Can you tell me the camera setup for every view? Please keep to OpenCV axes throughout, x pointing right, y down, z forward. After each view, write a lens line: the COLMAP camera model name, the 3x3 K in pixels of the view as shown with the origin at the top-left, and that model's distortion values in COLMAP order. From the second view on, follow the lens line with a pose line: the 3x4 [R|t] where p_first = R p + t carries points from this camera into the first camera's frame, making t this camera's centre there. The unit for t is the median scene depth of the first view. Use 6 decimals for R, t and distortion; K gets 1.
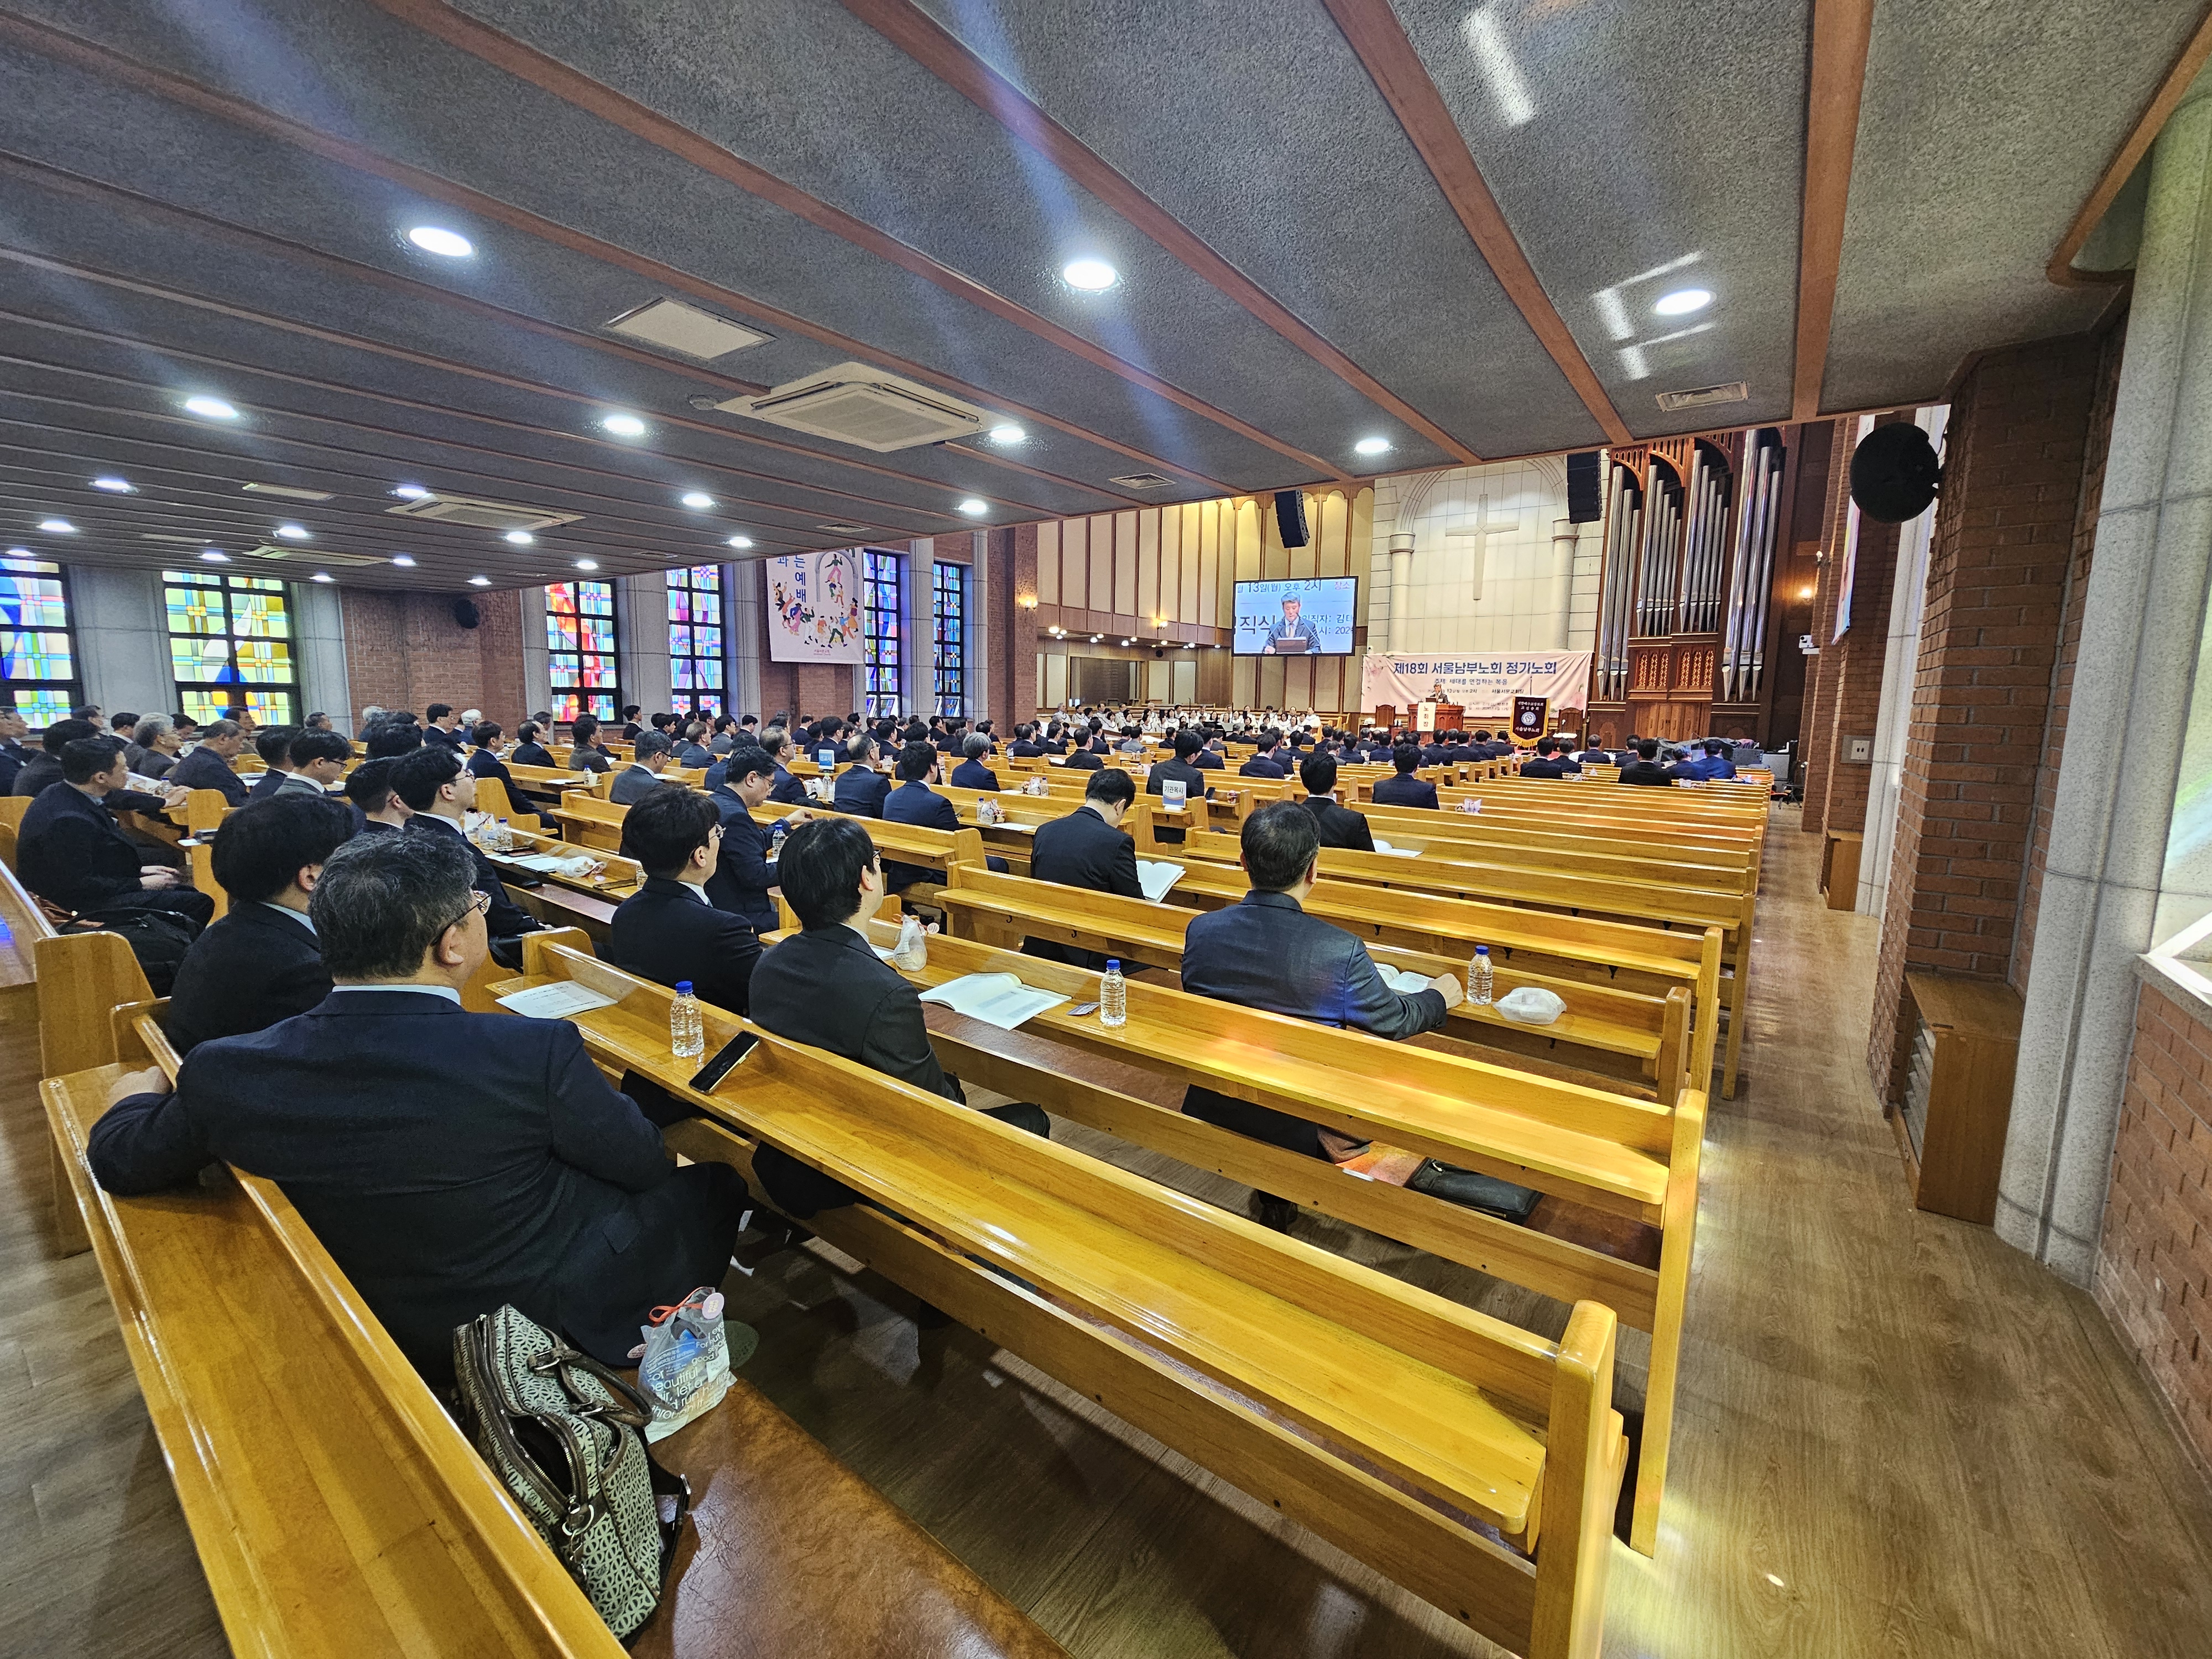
lens RADIAL K [[902.4, 0, 1112.5], [0, 902.4, 805.5], [0, 0, 1]] dist [-0.003116, -0.000450]
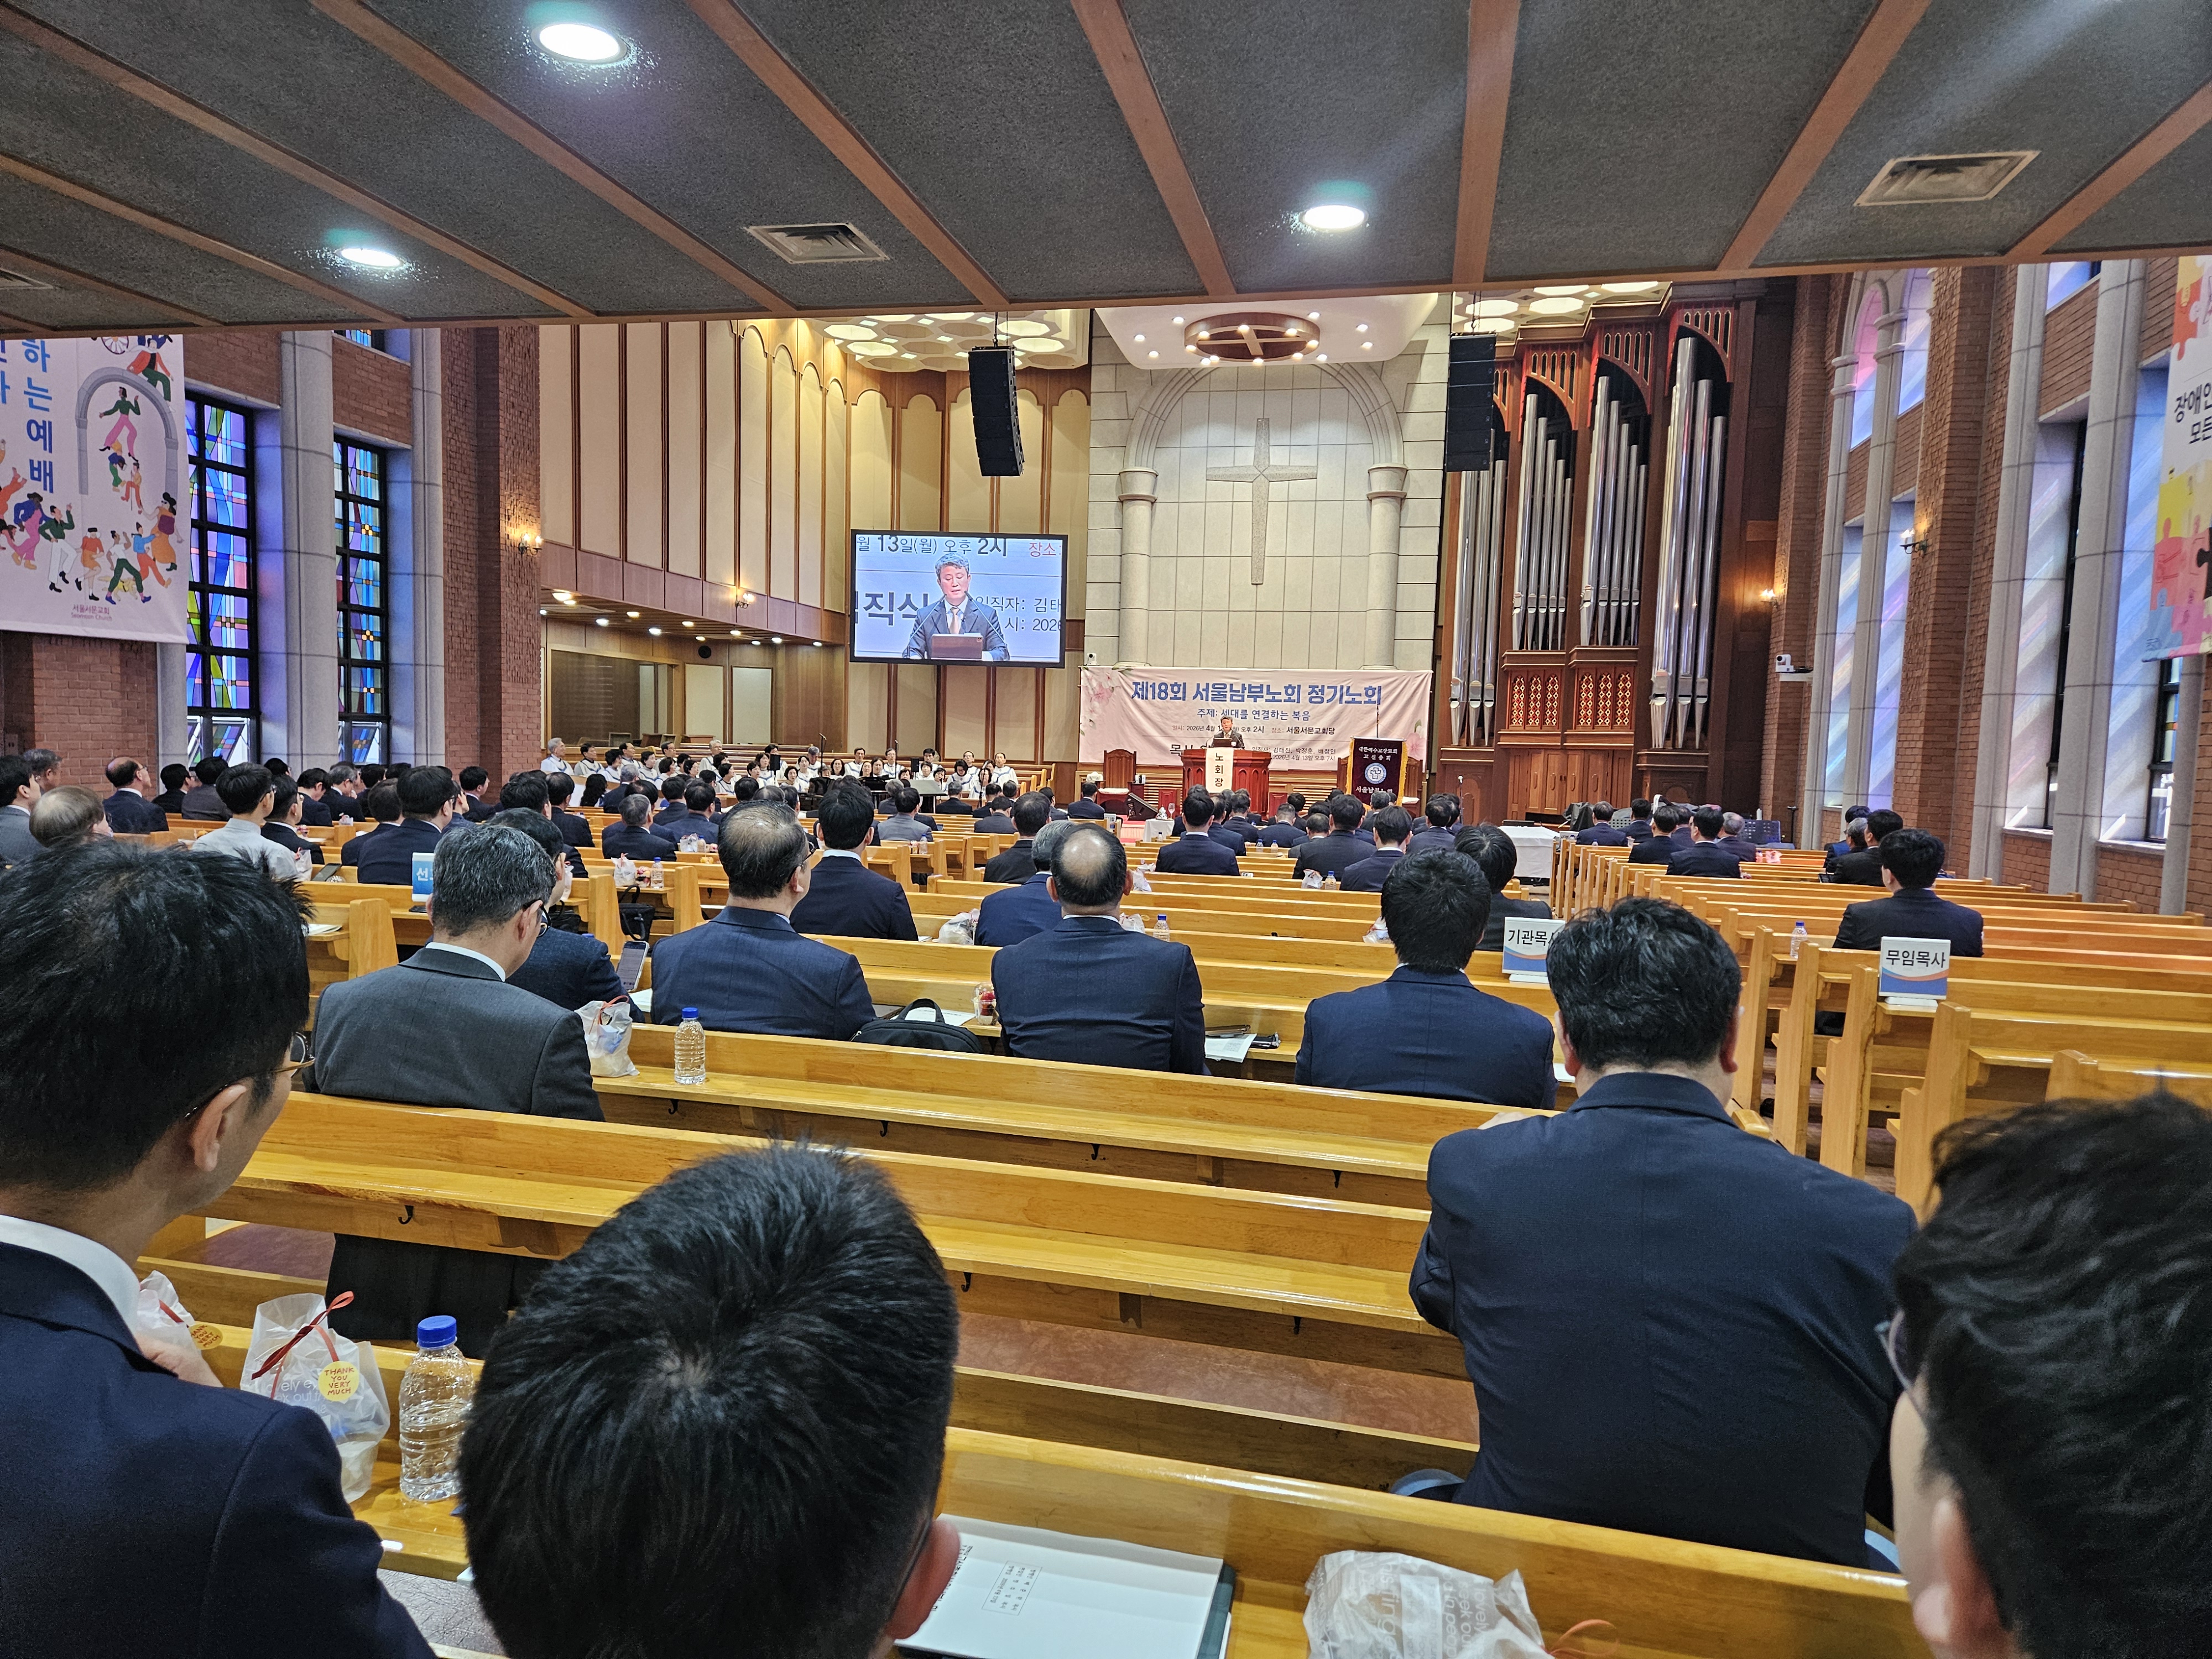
lens RADIAL K [[1472.0, 0, 1089.9], [0, 1472.0, 849.2], [0, 0, 1]] dist [0.049758, -0.009559]
pose [[0.917677, -0.016923, 0.396966, -0.135257], [0.034024, 0.998770, -0.036076, -0.012802], [-0.395867, 0.046612, 0.917124, 0.131607]]
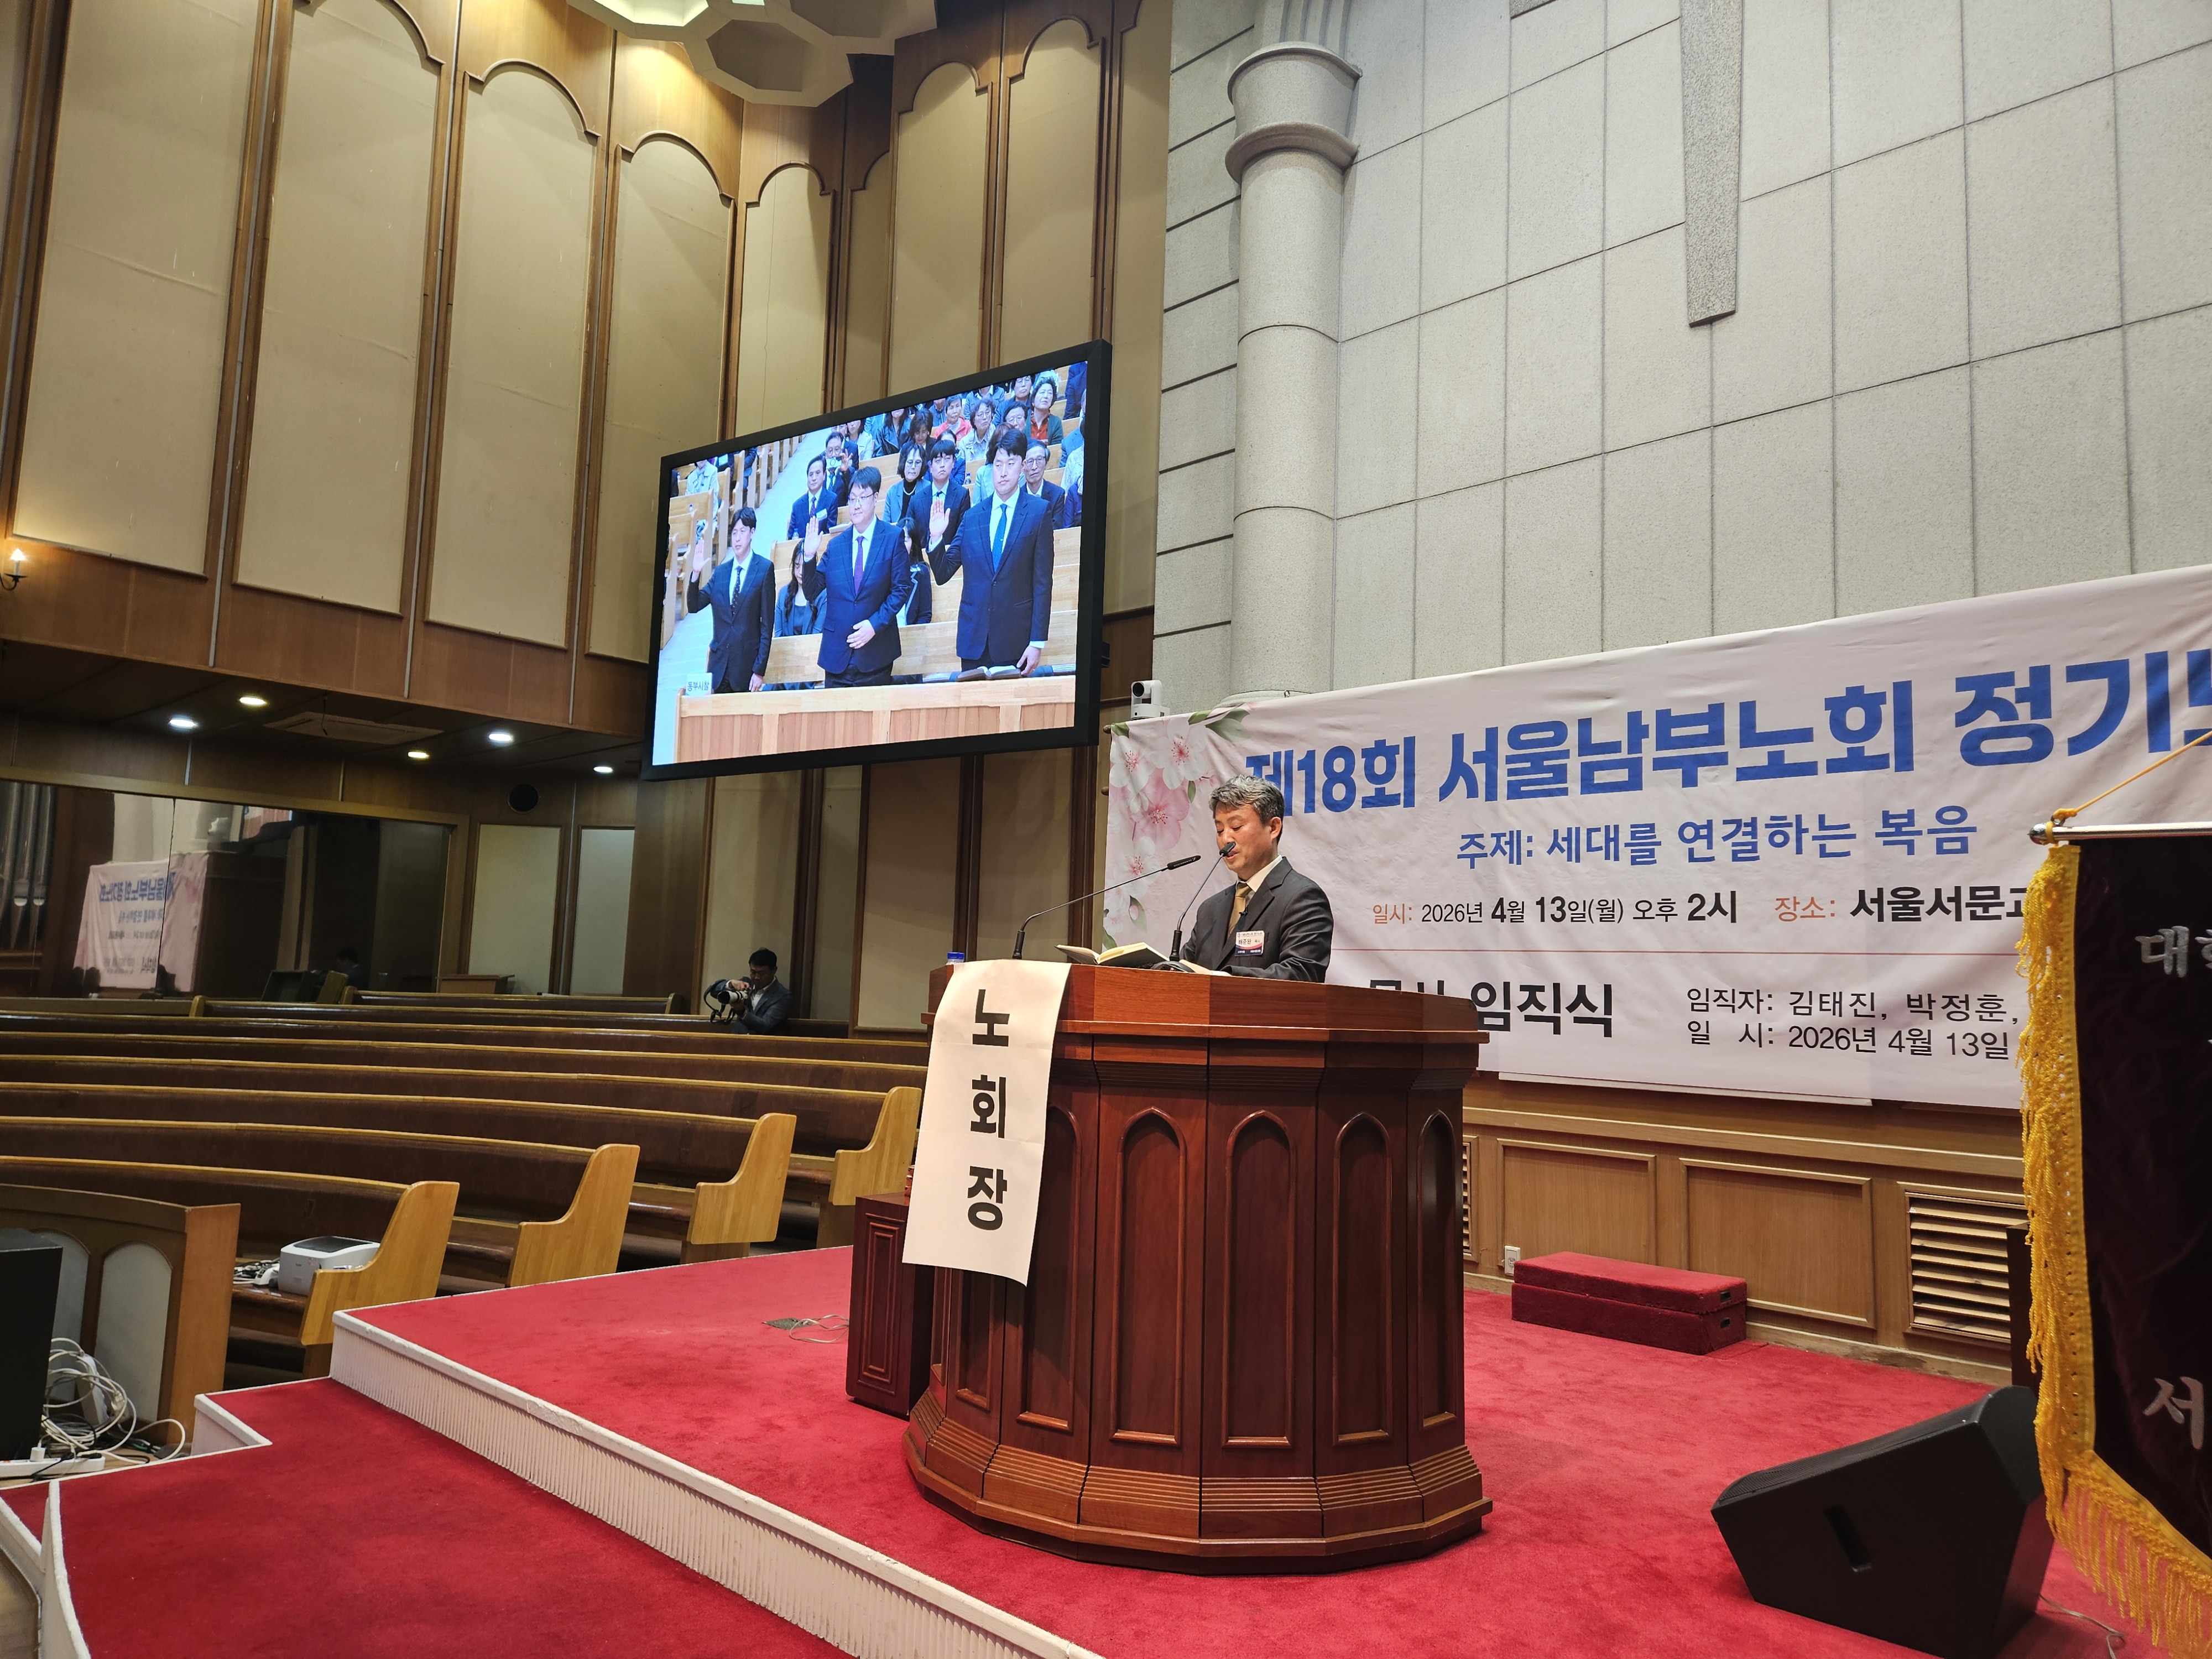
lens RADIAL K [[1472.0, 0, 1109.2], [0, 1472.0, 837.2], [0, 0, 1]] dist [0.049758, -0.009559]
pose [[0.990649, 0.004965, -0.136345, 0.400003], [-0.036506, 0.972547, -0.229827, -0.096760], [0.131461, 0.232655, 0.963634, 0.904037]]
